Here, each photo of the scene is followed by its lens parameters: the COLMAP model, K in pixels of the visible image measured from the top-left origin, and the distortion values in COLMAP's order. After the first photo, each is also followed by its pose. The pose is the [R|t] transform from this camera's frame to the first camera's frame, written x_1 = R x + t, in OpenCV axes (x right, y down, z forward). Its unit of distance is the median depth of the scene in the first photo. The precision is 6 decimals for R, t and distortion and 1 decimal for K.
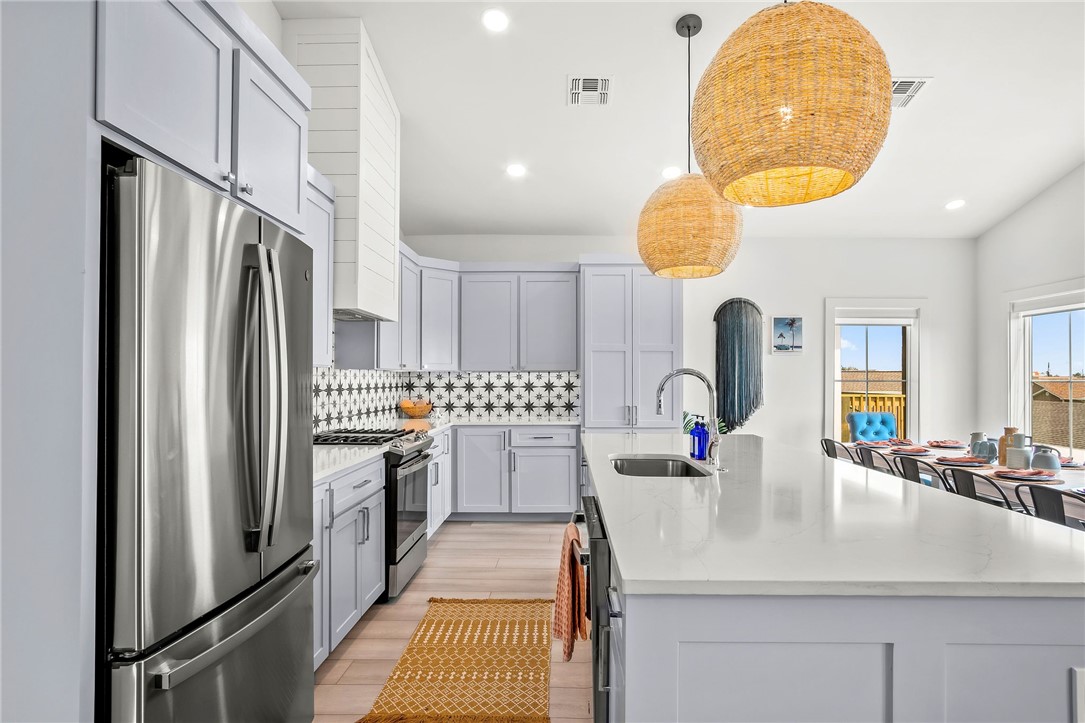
lens RADIAL K [[589.0, 0, 525.4], [0, 589.0, 371.1], [0, 0, 1]] dist [-0.011528, 0.006961]
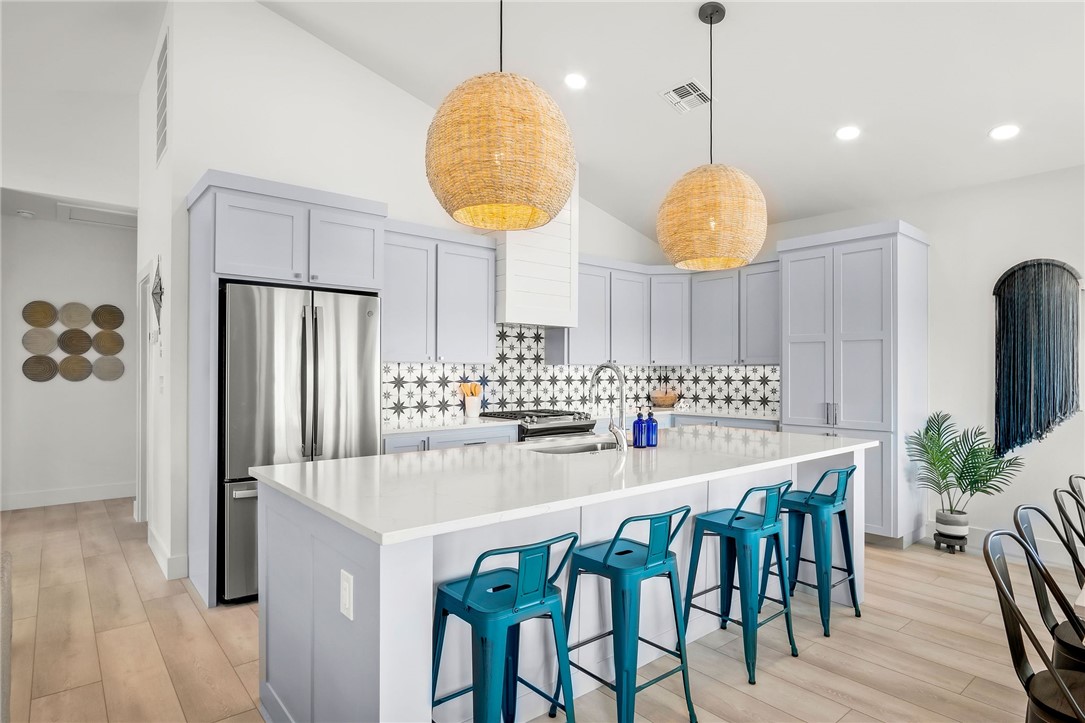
lens RADIAL K [[589.0, 0, 552.3], [0, 589.0, 368.8], [0, 0, 1]] dist [-0.011528, 0.006961]
pose [[0.661485, -0.004024, -0.749948, 0.531619], [0.007544, 0.999971, 0.001288, 0.003245], [0.749920, -0.006509, 0.661496, 0.090666]]
